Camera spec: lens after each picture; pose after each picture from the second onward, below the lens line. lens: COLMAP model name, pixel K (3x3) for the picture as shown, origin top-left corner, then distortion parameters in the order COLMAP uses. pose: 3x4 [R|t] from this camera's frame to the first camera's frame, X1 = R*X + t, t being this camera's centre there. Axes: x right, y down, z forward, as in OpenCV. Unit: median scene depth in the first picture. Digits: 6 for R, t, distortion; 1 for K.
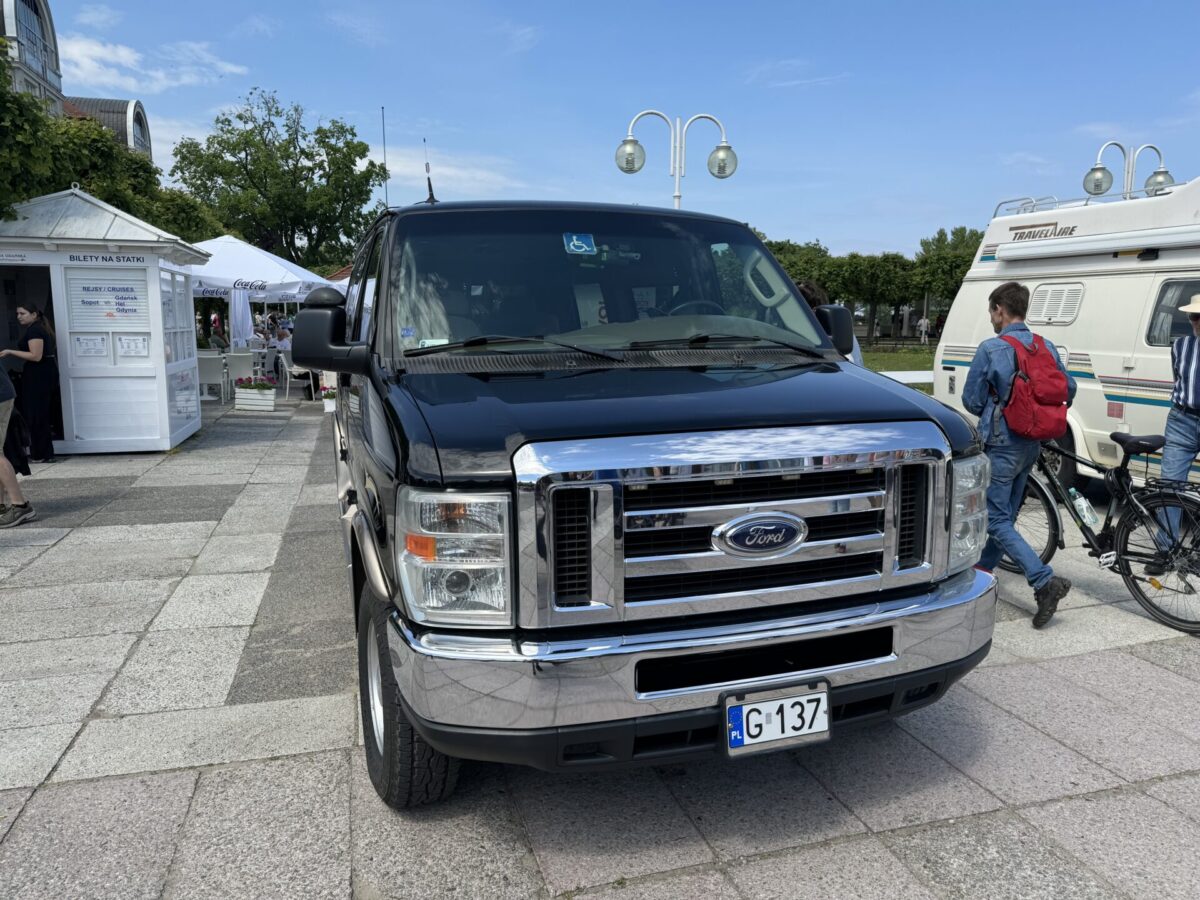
lens RADIAL K [[856.6, 0, 600.0], [0, 856.6, 450.0], [0, 0, 1]] dist [0.034504, -0.047410]
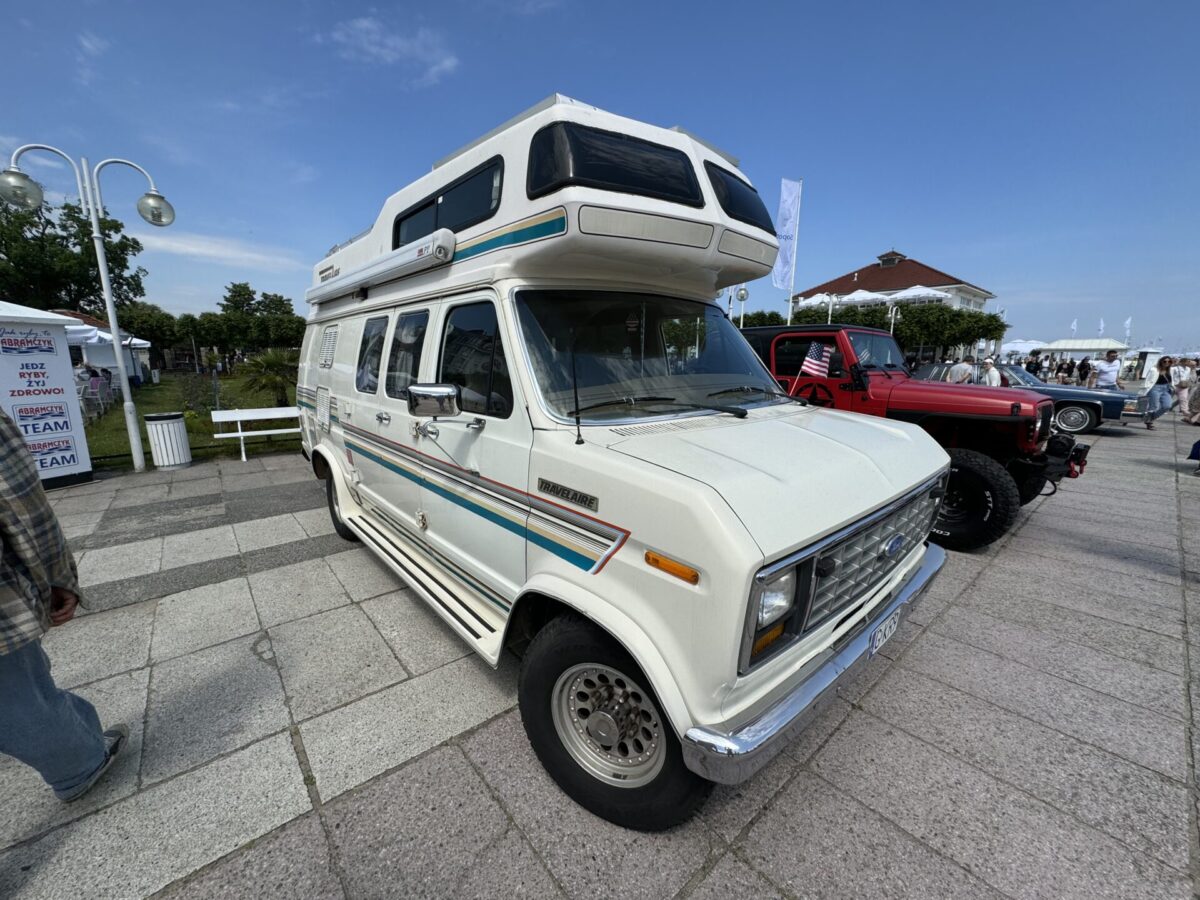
lens RADIAL K [[480.0, 0, 600.0], [0, 480.0, 450.0], [0, 0, 1]] dist [-0.001316, 0.000097]
pose [[0.912357, -0.078976, 0.401706, 0.069564], [0.062897, 0.996607, 0.053081, -0.007370], [-0.404535, -0.023162, 0.914229, 0.043816]]
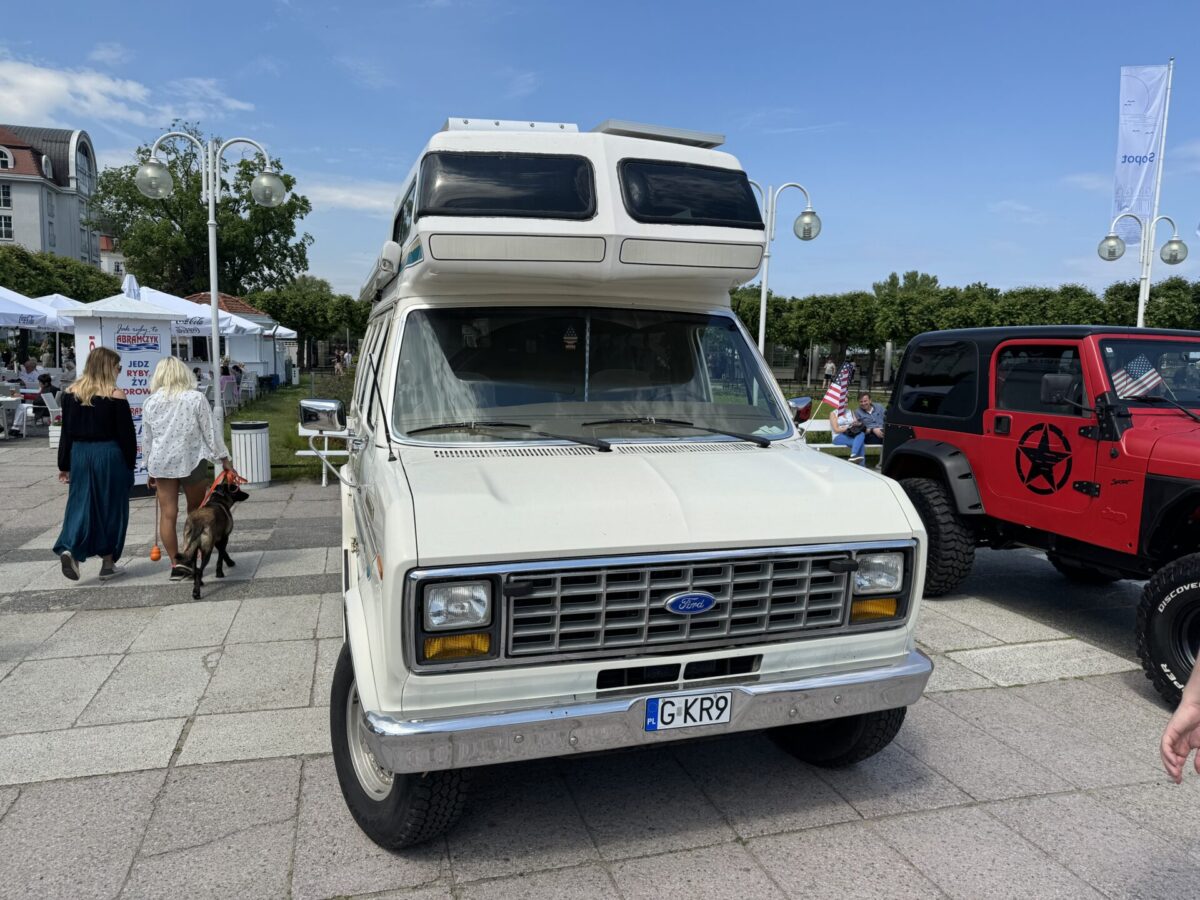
lens RADIAL K [[845.9, 0, 600.0], [0, 845.9, 450.0], [0, 0, 1]] dist [0.045483, -0.057152]
pose [[0.999828, 0.018323, 0.002882, 0.088345], [-0.018193, 0.999028, -0.040155, -0.005542], [-0.003615, 0.040096, 0.999189, 0.022551]]
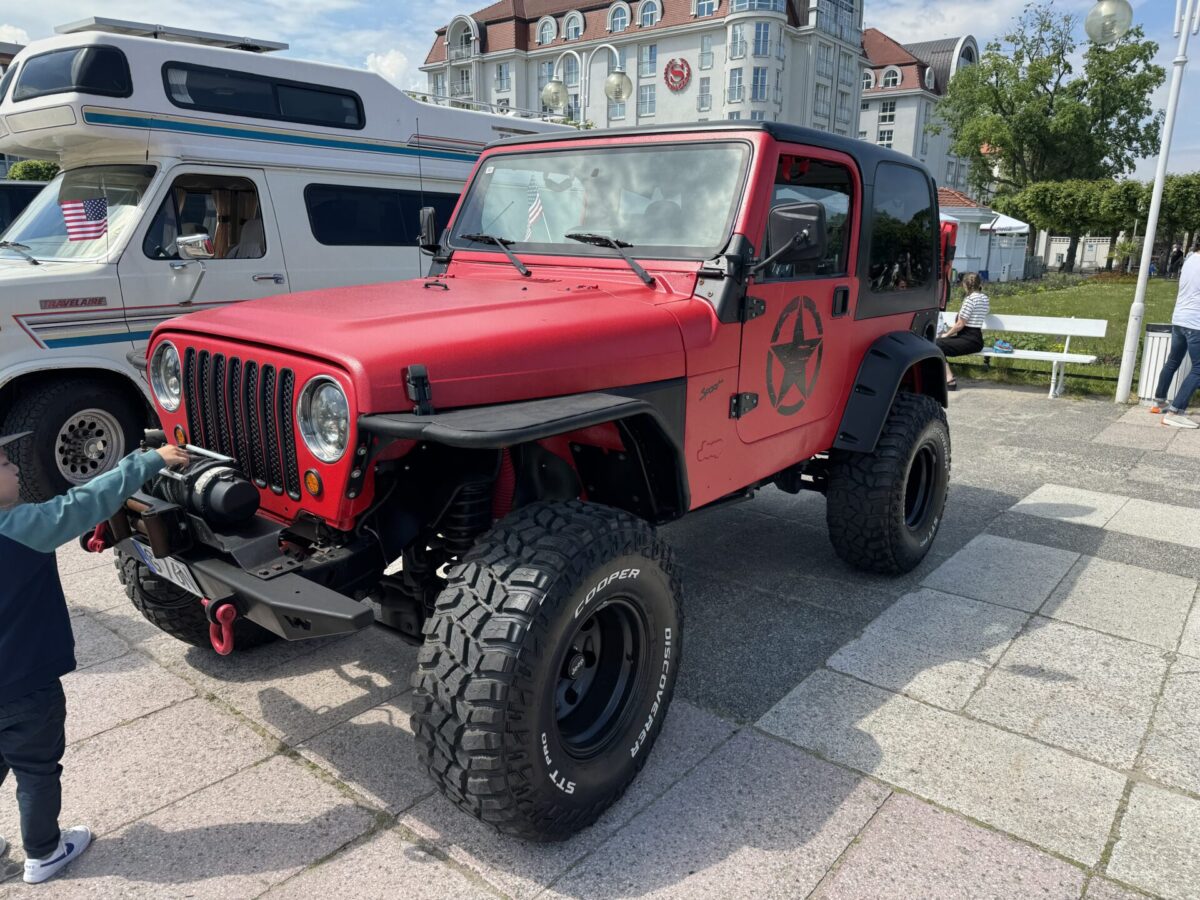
lens RADIAL K [[856.6, 0, 600.0], [0, 856.6, 450.0], [0, 0, 1]] dist [0.034504, -0.047410]
pose [[0.551856, 0.198425, -0.809989, 0.196986], [-0.136734, 0.979665, 0.146833, -0.009510], [0.822653, 0.029723, 0.567766, 0.072918]]
